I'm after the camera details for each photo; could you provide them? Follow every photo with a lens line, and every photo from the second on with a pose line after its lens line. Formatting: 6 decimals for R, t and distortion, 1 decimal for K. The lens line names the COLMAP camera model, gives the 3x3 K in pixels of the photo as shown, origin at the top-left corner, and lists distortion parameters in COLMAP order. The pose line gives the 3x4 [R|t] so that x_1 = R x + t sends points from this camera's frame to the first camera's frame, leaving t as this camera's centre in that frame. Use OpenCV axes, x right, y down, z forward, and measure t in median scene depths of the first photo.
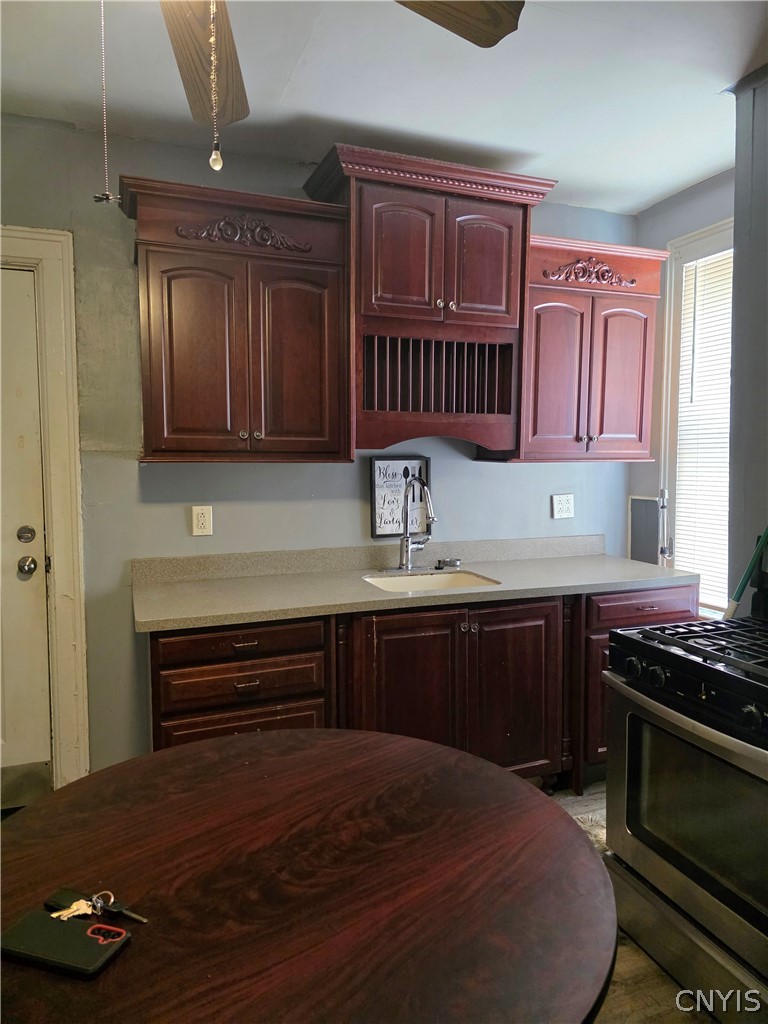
lens RADIAL K [[689.9, 0, 390.1], [0, 689.9, 509.9], [0, 0, 1]] dist [0.070213, -0.074225]
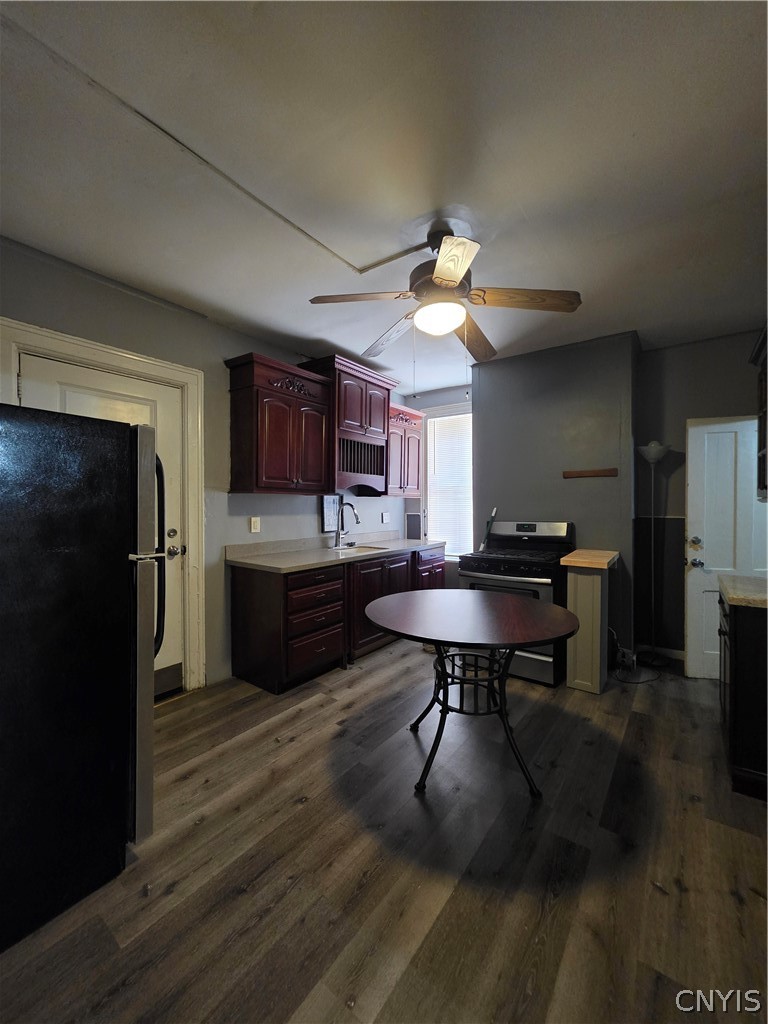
lens RADIAL K [[413.8, 0, 382.4], [0, 413.8, 516.2], [0, 0, 1]] dist [0.001384, 0.000754]
pose [[0.843693, -0.015452, 0.536604, -0.597803], [0.042666, 0.998354, -0.038335, 0.051520], [-0.535128, 0.055238, 0.842963, -0.161748]]
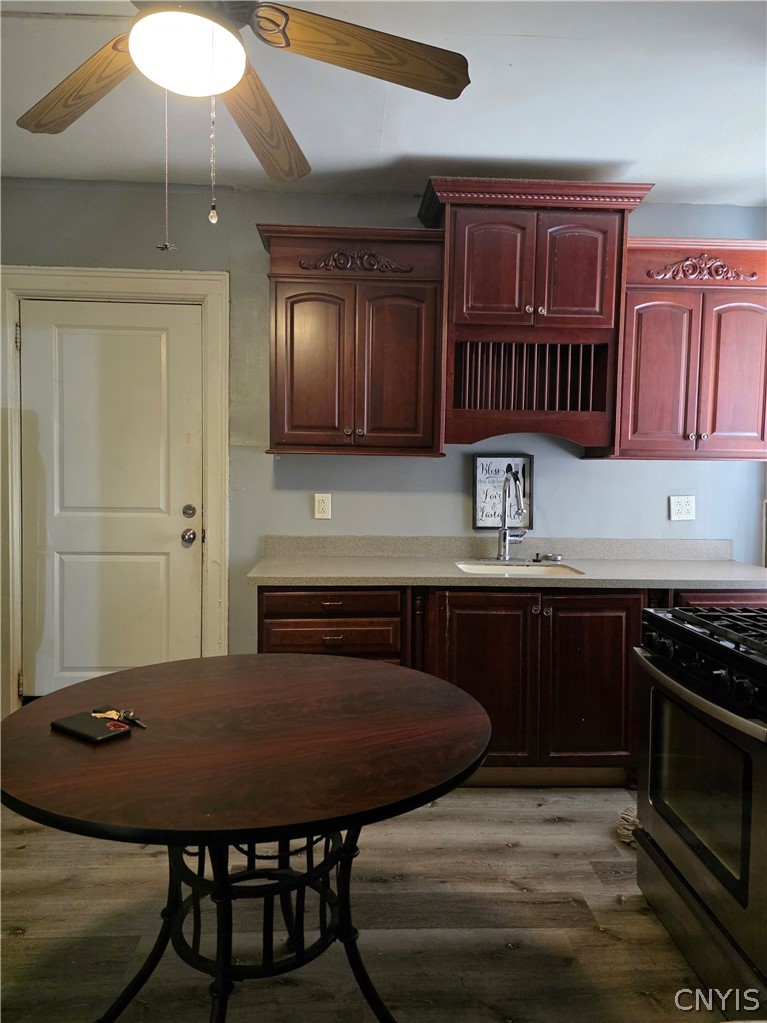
lens RADIAL K [[705.0, 0, 383.5], [0, 705.0, 511.5], [0, 0, 1]] dist [0.075692, -0.084452]
pose [[0.948391, 0.028549, -0.315816, 0.207569], [-0.038524, 0.998935, -0.025385, 0.051425], [0.314755, 0.036241, 0.948481, -0.102796]]
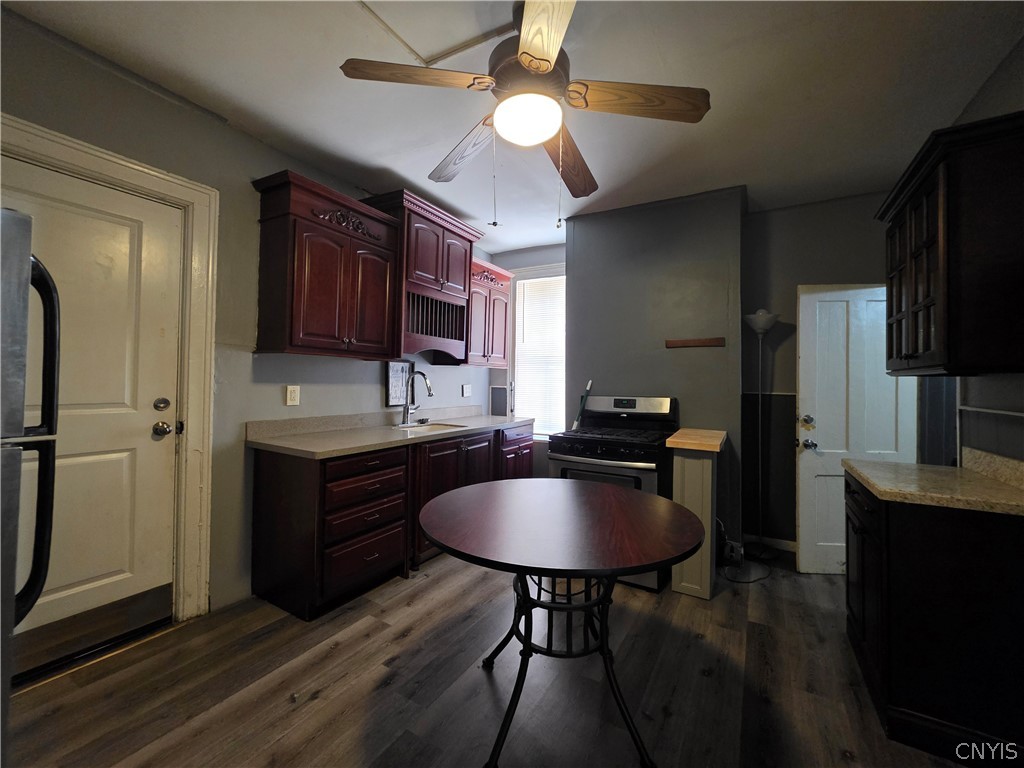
lens RADIAL K [[417.7, 0, 525.6], [0, 417.7, 381.3], [0, 0, 1]] dist [-0.001237, -0.000156]
pose [[0.769885, 0.013746, 0.638035, -0.467614], [0.032664, 0.997609, -0.060907, 0.057454], [-0.637346, 0.067732, 0.767595, -0.021159]]
